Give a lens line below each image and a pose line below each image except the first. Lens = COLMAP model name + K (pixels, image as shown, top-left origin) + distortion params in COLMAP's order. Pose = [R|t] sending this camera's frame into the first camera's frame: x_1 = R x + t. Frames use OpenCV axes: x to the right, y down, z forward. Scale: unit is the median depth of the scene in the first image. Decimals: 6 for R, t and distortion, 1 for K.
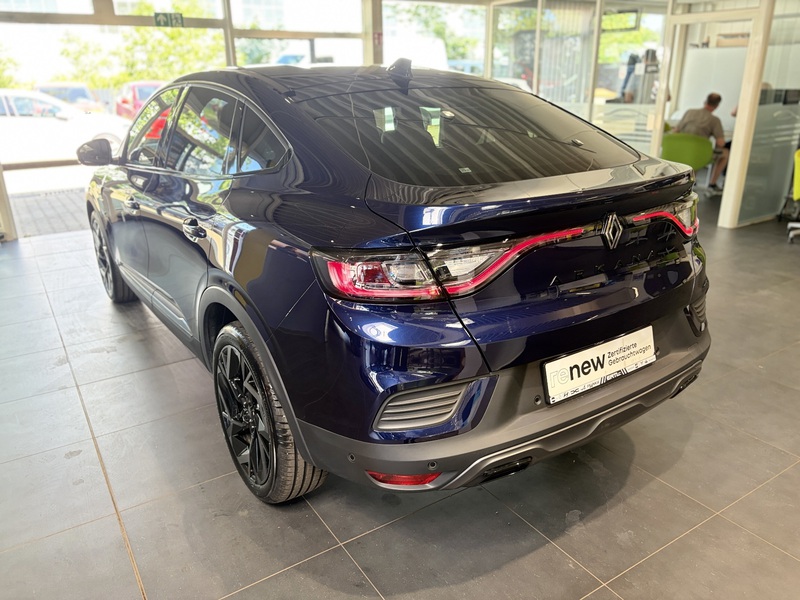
lens RADIAL K [[611.5, 0, 394.5], [0, 611.5, 301.9], [0, 0, 1]] dist [0.029349, -0.027601]
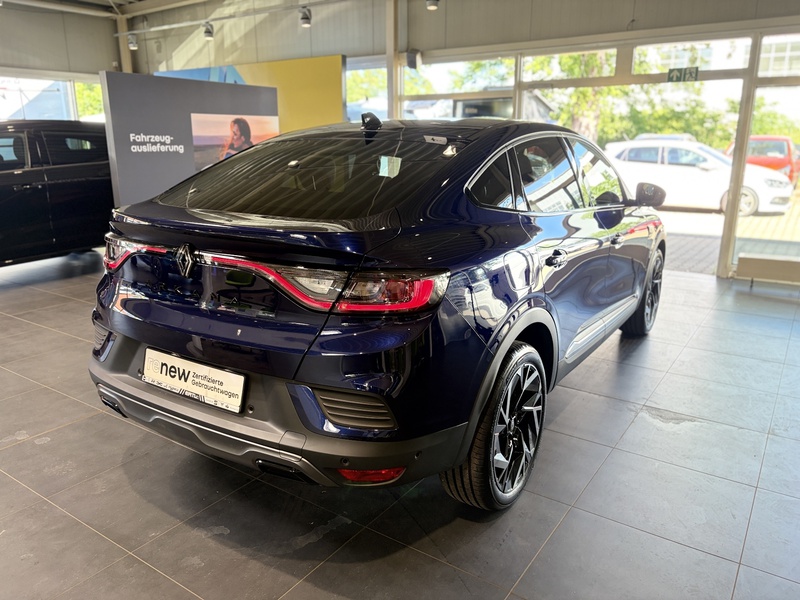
lens RADIAL K [[611.5, 0, 397.6], [0, 611.5, 299.6], [0, 0, 1]] dist [0.029349, -0.027601]
pose [[0.386182, 0.250724, -0.887694, 0.950548], [-0.323357, 0.938080, 0.124282, -0.195163], [0.863889, 0.239047, 0.443343, 0.529036]]
